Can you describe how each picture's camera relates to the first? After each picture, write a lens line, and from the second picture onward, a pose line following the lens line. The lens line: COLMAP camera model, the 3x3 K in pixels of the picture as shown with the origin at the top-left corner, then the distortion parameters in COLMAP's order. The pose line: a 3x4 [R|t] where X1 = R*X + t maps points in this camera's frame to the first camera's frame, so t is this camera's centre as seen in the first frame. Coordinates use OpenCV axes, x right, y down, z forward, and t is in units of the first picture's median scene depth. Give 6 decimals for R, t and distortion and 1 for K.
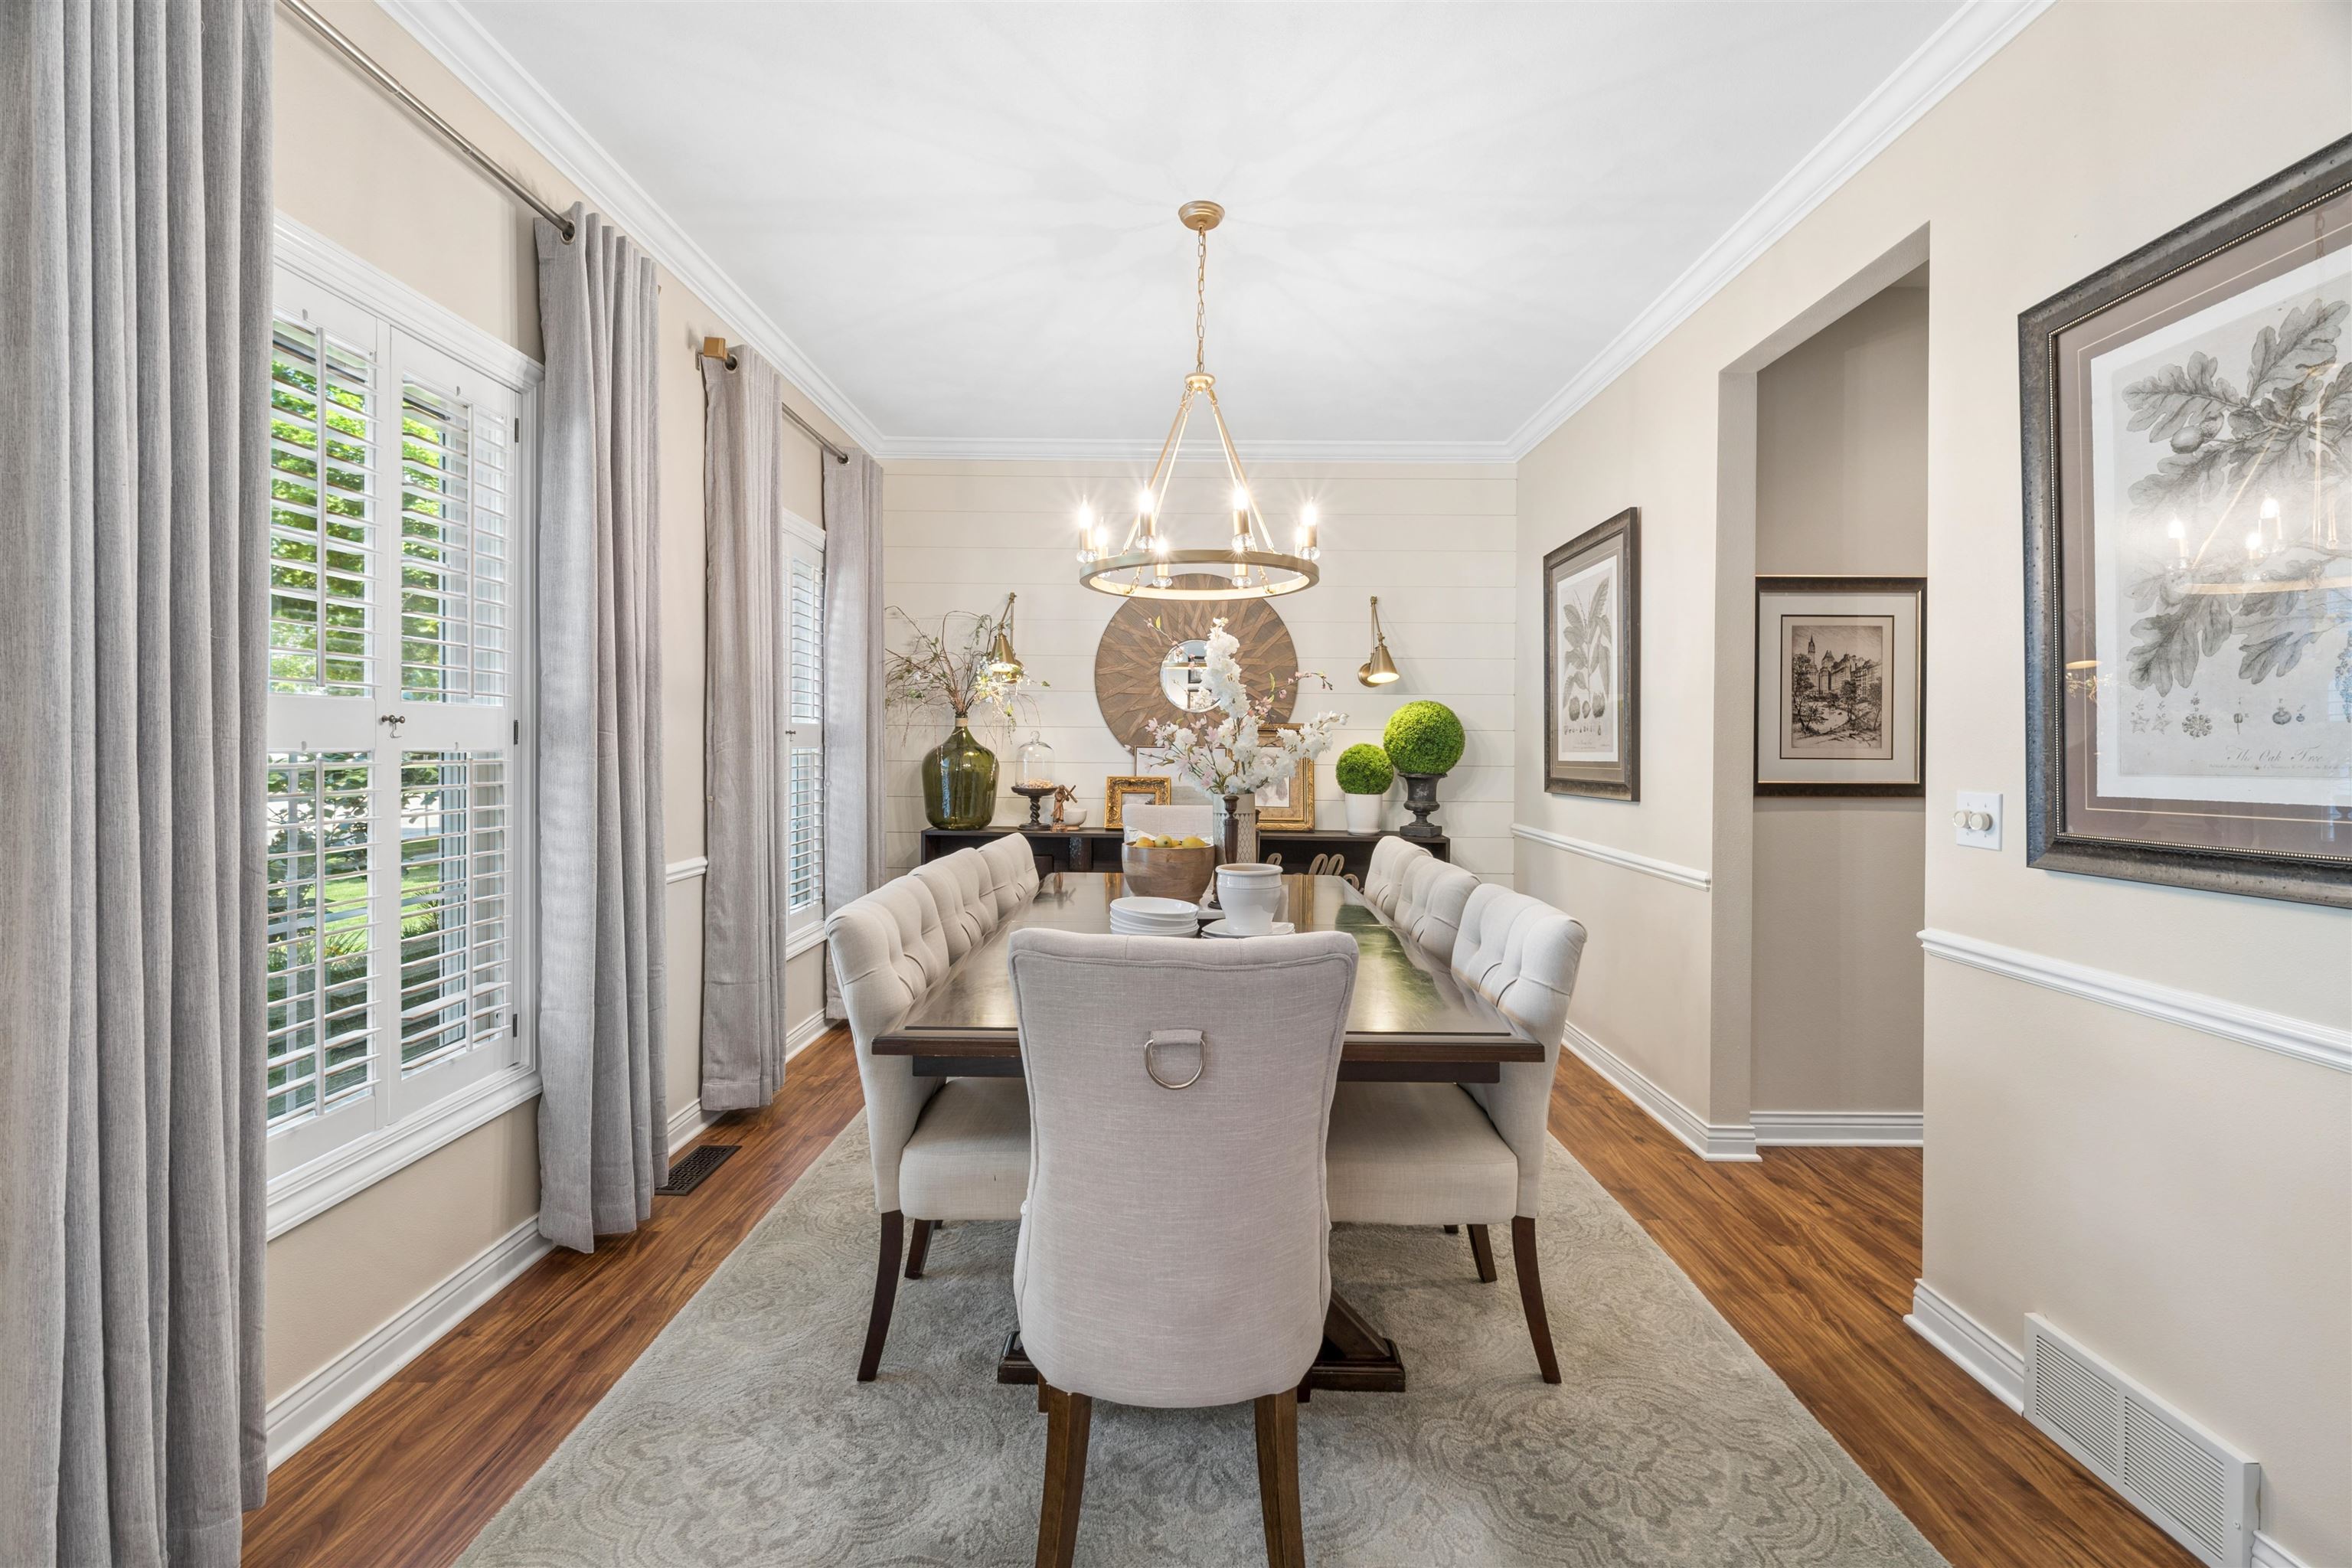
lens RADIAL K [[1019.6, 0, 1187.2], [0, 1019.6, 745.5], [0, 0, 1]] dist [0.004908, 0.000345]
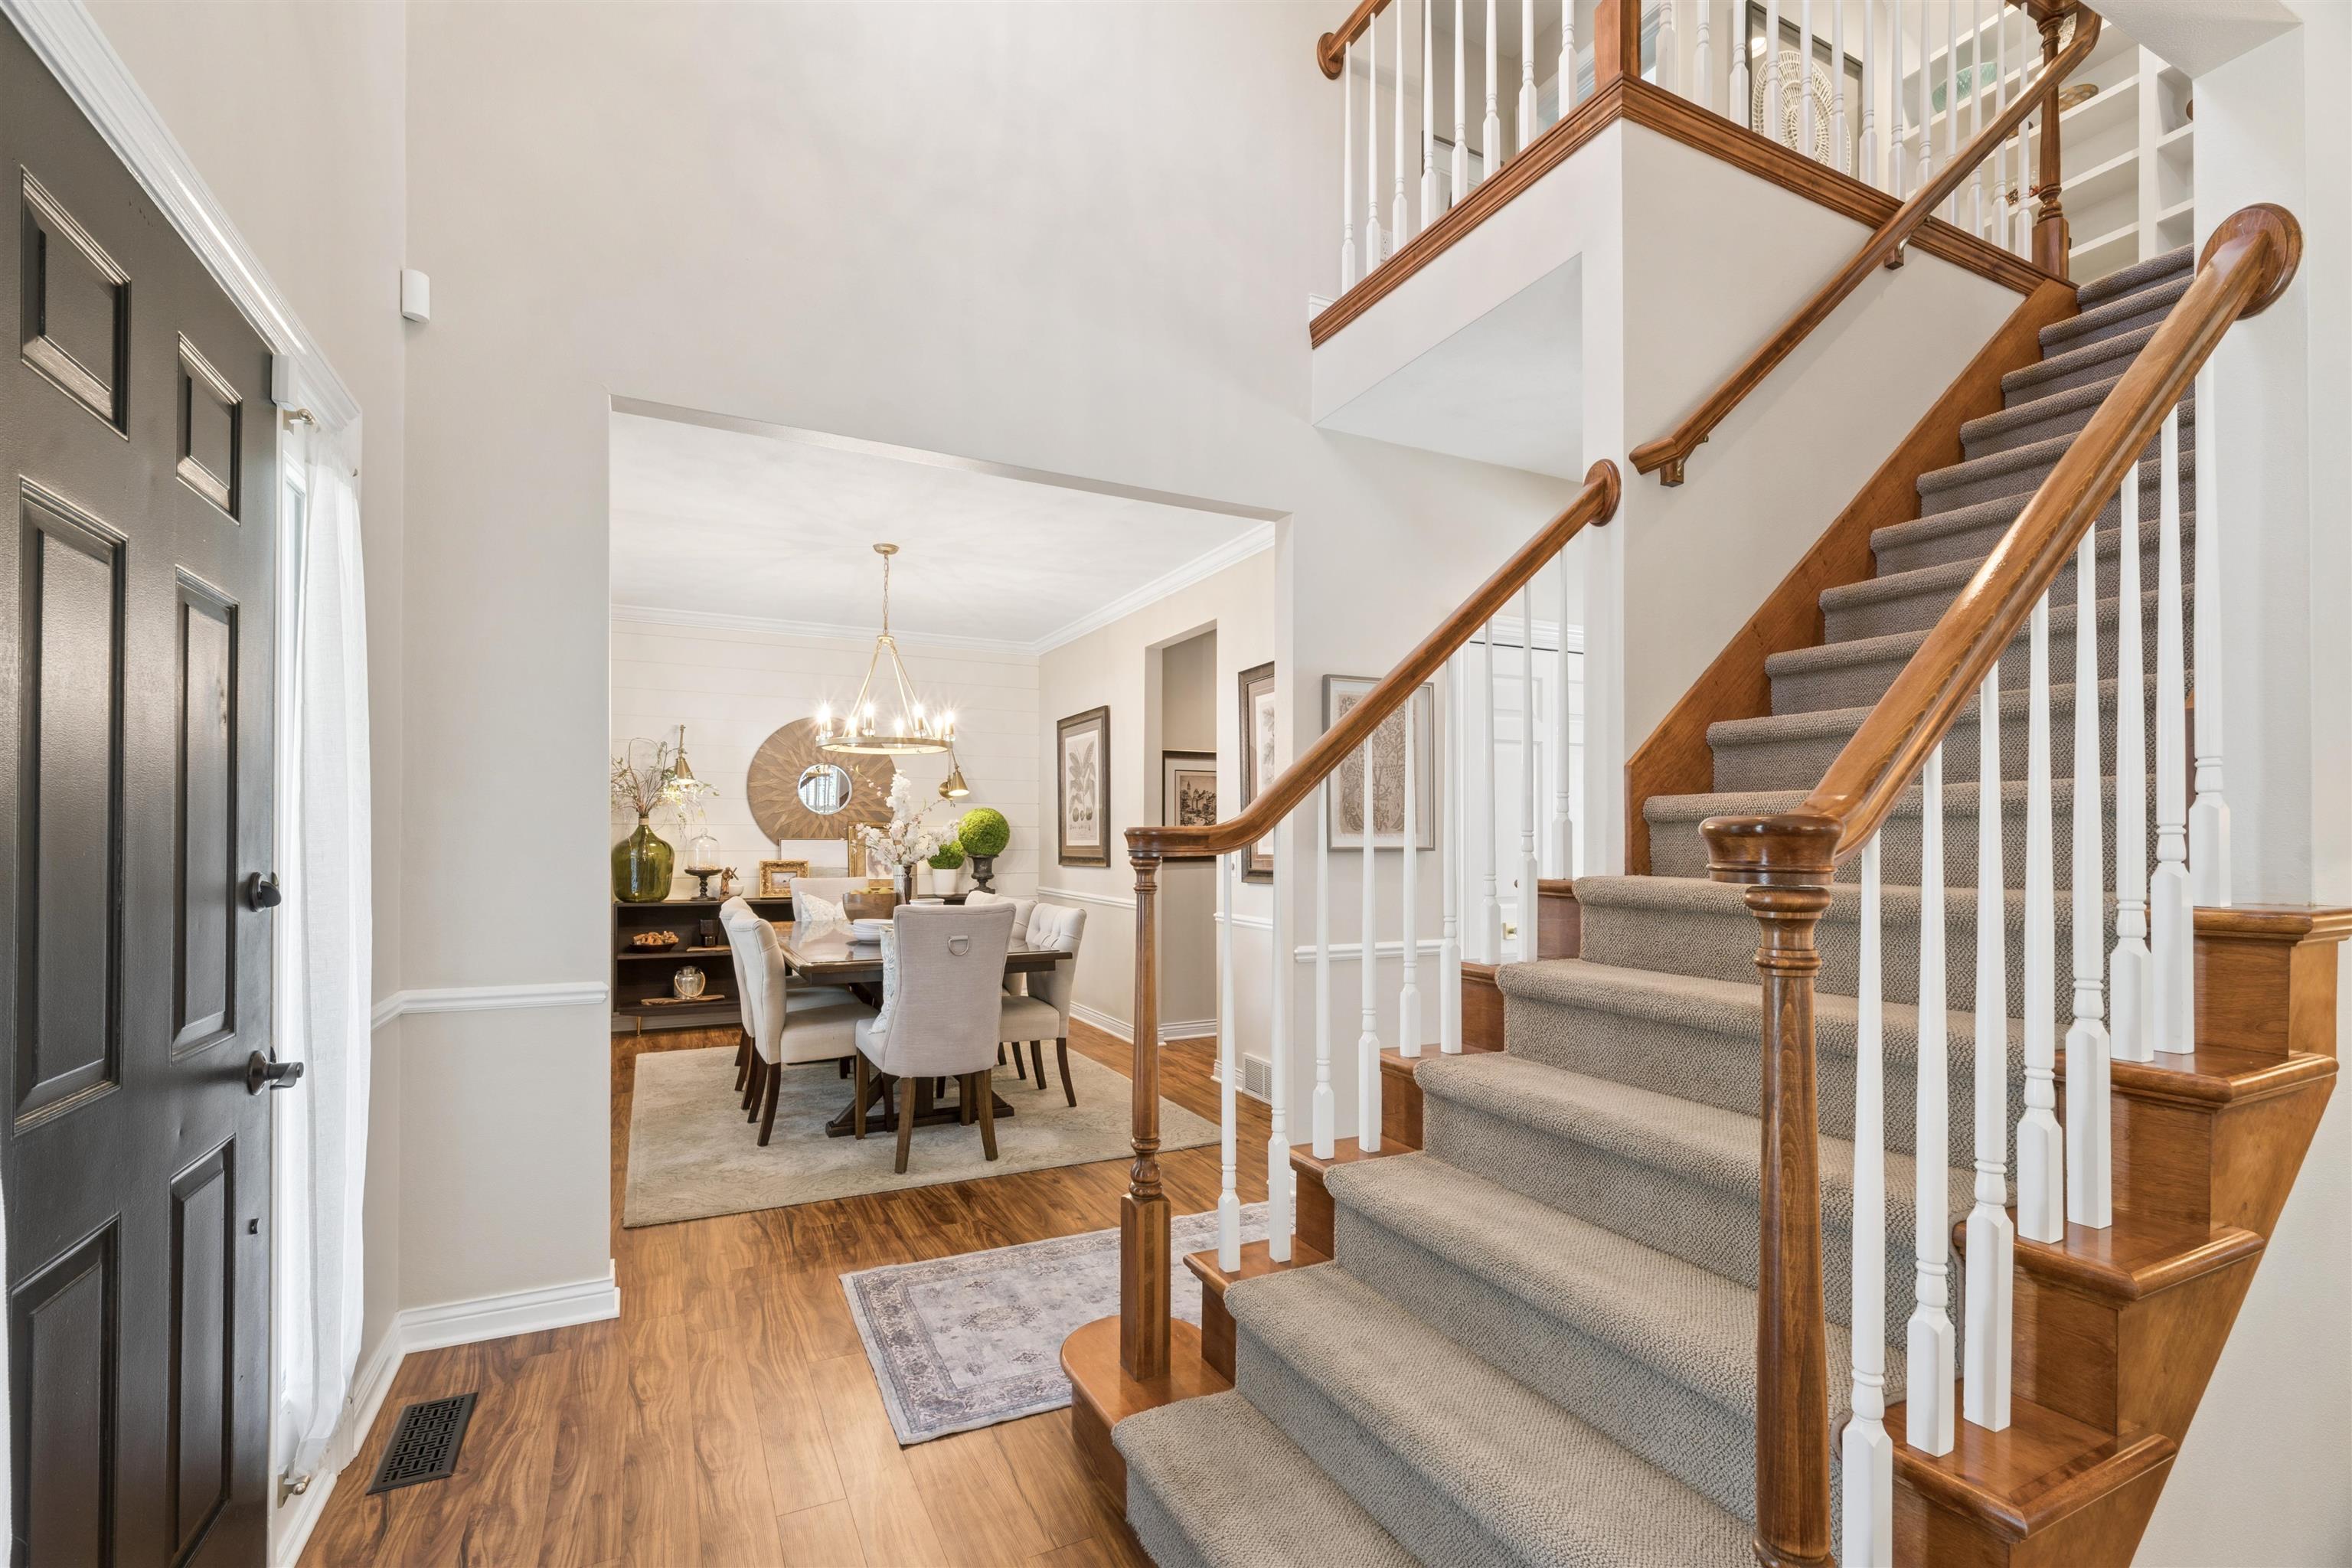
lens RADIAL K [[1019.6, 0, 1168.7], [0, 1019.6, 830.8], [0, 0, 1]] dist [0.004908, 0.000345]
pose [[0.894230, -0.003703, 0.447593, -0.235693], [0.005729, 0.999979, -0.003172, -0.002980], [-0.447572, 0.005400, 0.894232, -0.571662]]
